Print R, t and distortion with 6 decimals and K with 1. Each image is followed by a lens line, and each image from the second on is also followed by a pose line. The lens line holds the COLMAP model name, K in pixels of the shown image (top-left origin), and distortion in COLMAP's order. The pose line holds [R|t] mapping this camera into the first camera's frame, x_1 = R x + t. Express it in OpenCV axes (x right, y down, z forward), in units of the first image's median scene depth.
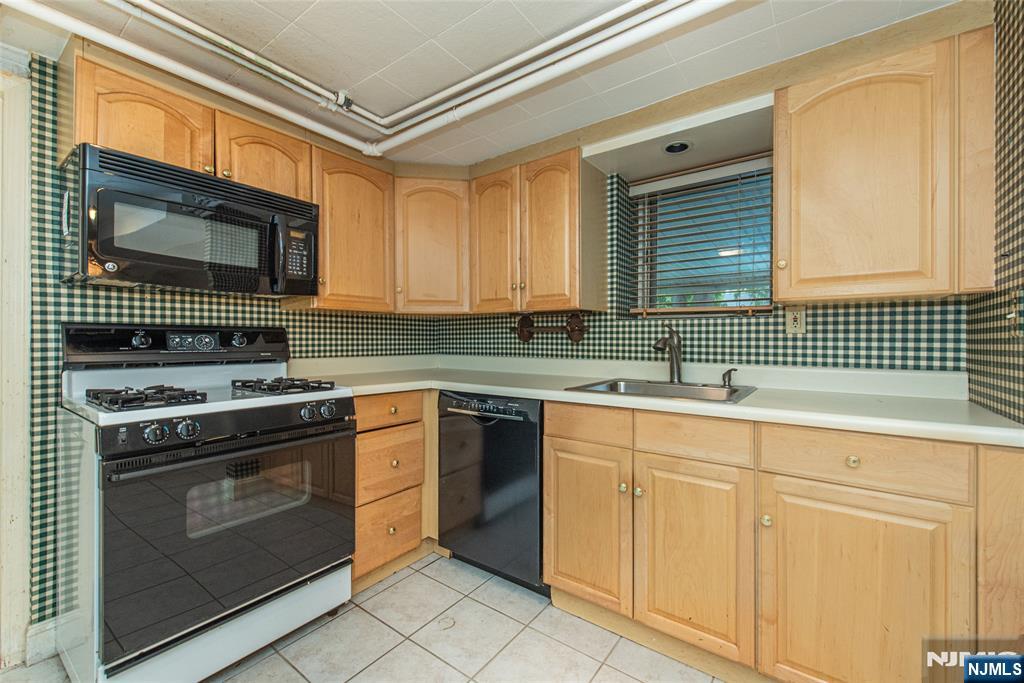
lens RADIAL K [[411.9, 0, 511.7], [0, 411.9, 340.4], [0, 0, 1]] dist [0.006611, -0.003919]
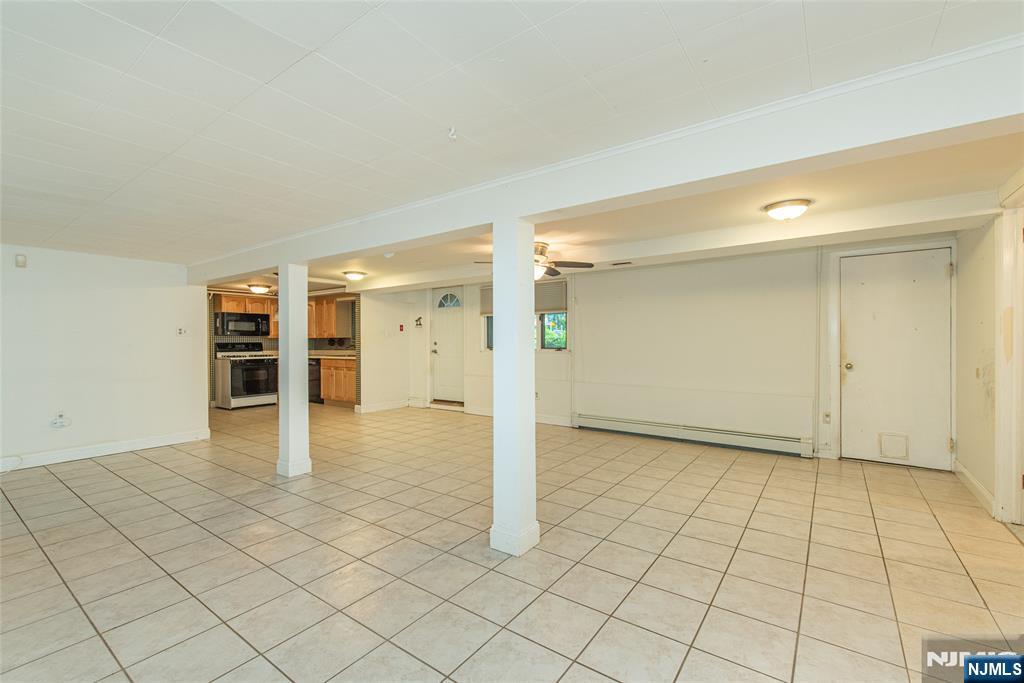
lens RADIAL K [[441.6, 0, 513.8], [0, 441.6, 336.2], [0, 0, 1]] dist [0.003655, 0.000146]
pose [[0.999969, 0.006192, -0.004918, 2.042879], [-0.006306, 0.999701, -0.023615, -0.012185], [0.004770, 0.023645, 0.999709, -3.487026]]
